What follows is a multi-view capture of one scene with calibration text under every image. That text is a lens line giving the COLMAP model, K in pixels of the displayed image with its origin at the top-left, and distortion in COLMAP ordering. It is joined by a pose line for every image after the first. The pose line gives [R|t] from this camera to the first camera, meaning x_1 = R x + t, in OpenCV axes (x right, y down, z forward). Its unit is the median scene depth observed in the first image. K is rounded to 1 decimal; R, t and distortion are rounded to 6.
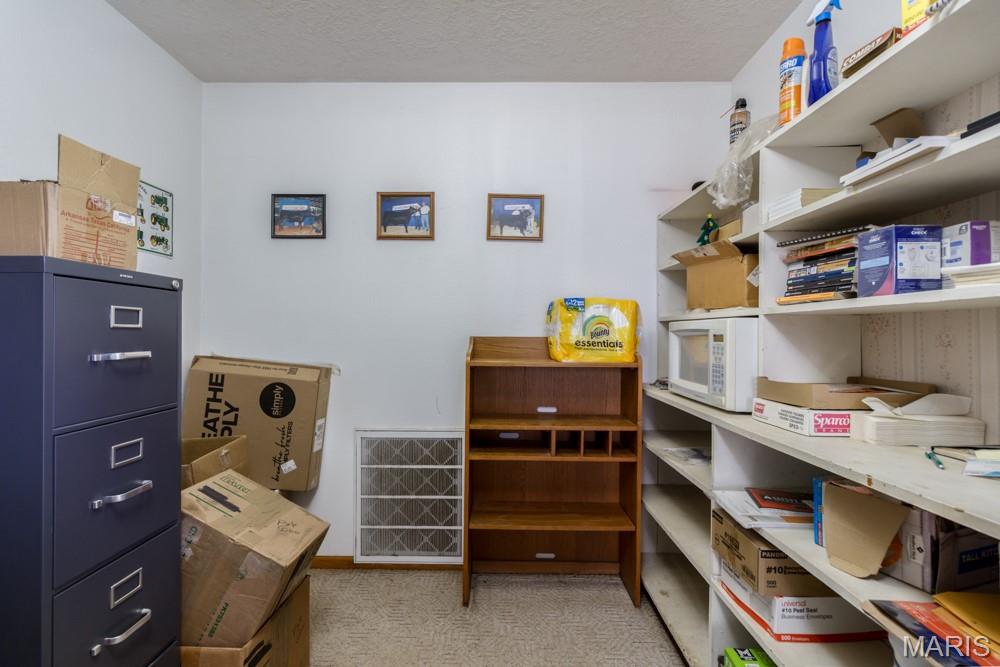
lens RADIAL K [[479.5, 0, 497.0], [0, 479.5, 333.0], [0, 0, 1]] dist [0.003255, -0.000170]
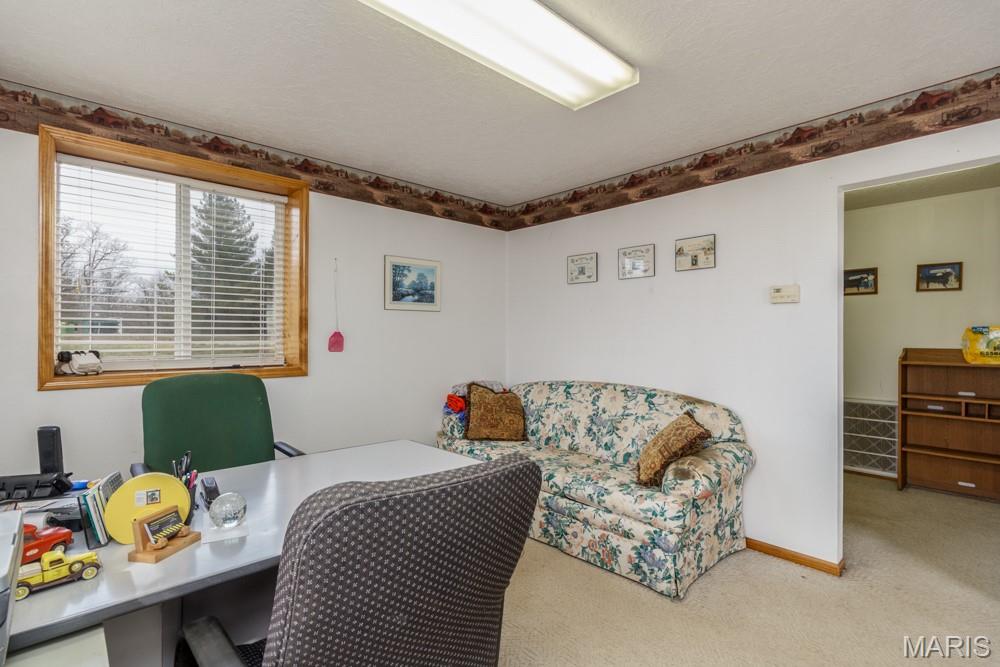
lens RADIAL K [[479.5, 0, 500.3], [0, 479.5, 337.1], [0, 0, 1]] dist [0.003255, -0.000170]
pose [[0.692578, -0.006430, -0.721314, 0.186865], [0.002254, 0.999975, -0.006749, -0.024765], [0.721339, 0.003048, 0.692575, -1.262500]]
